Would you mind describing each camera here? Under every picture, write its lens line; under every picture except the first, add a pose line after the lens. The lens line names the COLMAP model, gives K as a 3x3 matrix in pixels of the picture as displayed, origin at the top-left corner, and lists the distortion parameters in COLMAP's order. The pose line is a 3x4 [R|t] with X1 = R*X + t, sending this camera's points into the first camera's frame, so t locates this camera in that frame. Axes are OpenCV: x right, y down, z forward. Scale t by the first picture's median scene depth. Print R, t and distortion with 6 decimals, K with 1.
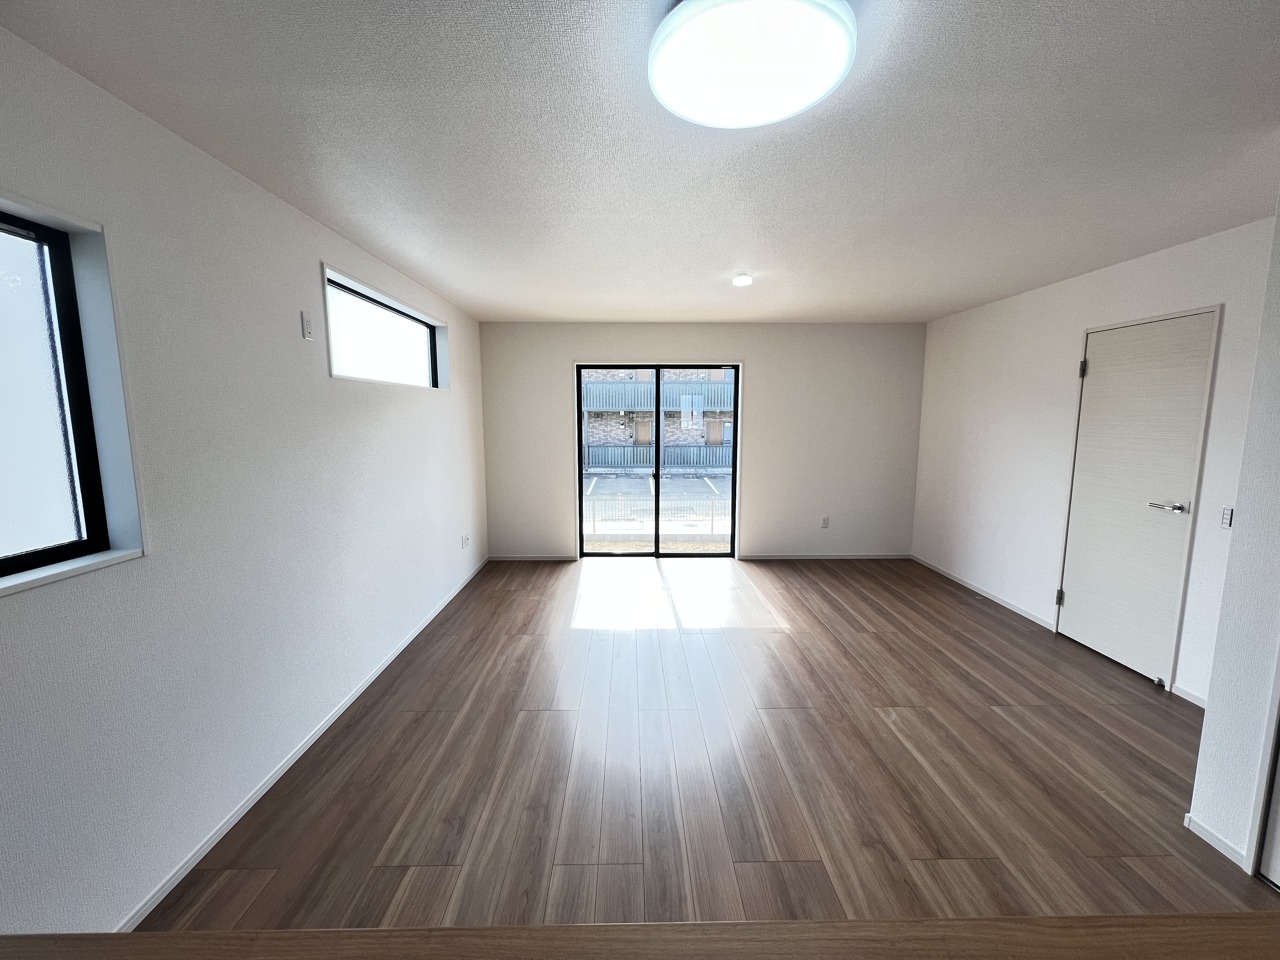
lens RADIAL K [[507.7, 0, 637.2], [0, 507.7, 483.7], [0, 0, 1]] dist [0.001057, 0.000006]
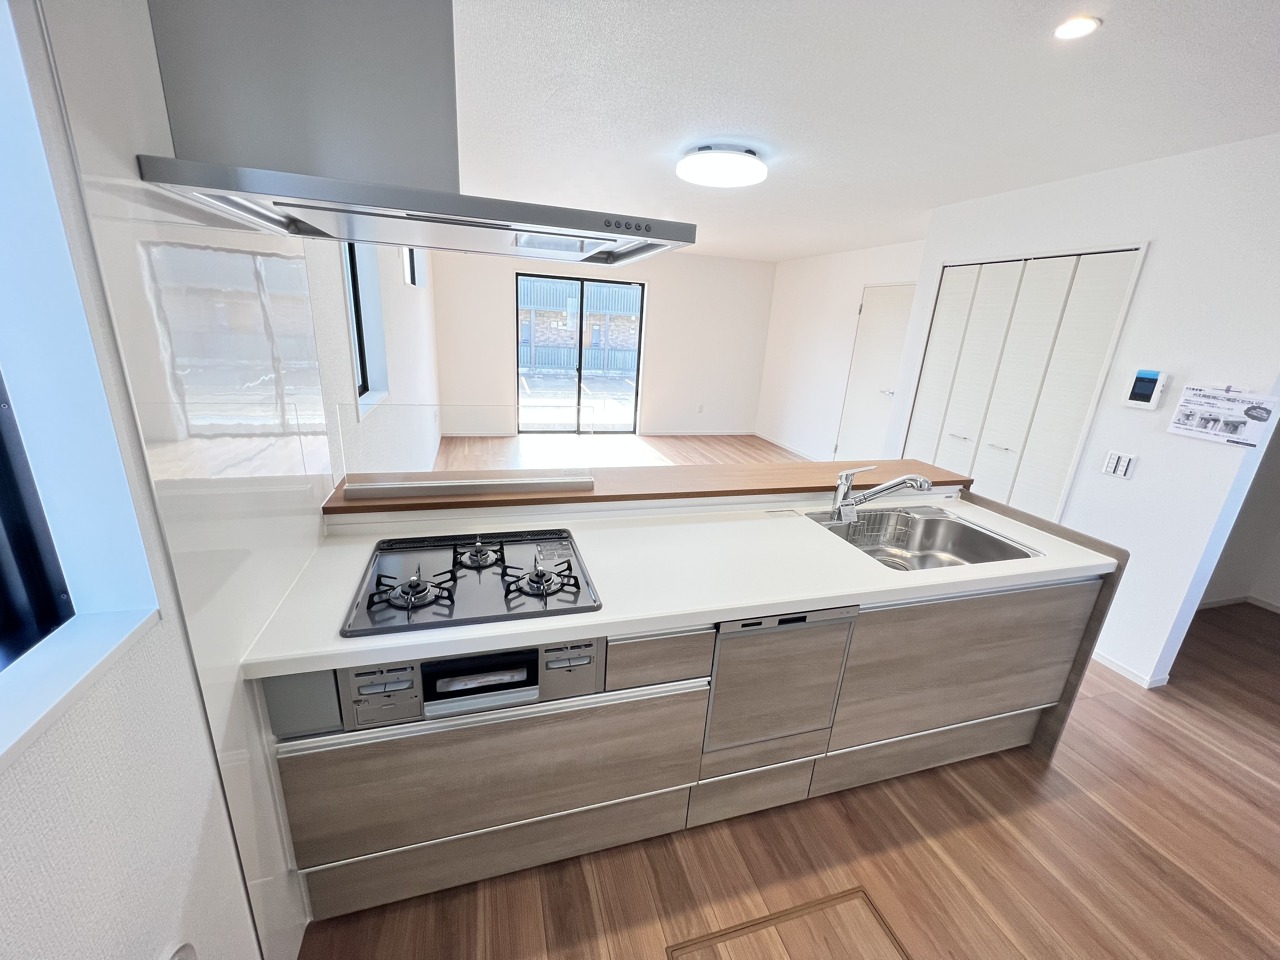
lens RADIAL K [[507.7, 0, 637.2], [0, 507.7, 483.7], [0, 0, 1]] dist [0.001057, 0.000006]
pose [[0.960032, -0.027715, 0.278515, -0.184316], [-0.024501, 0.982944, 0.182266, 0.030408], [-0.278817, -0.181805, 0.942978, -0.287791]]
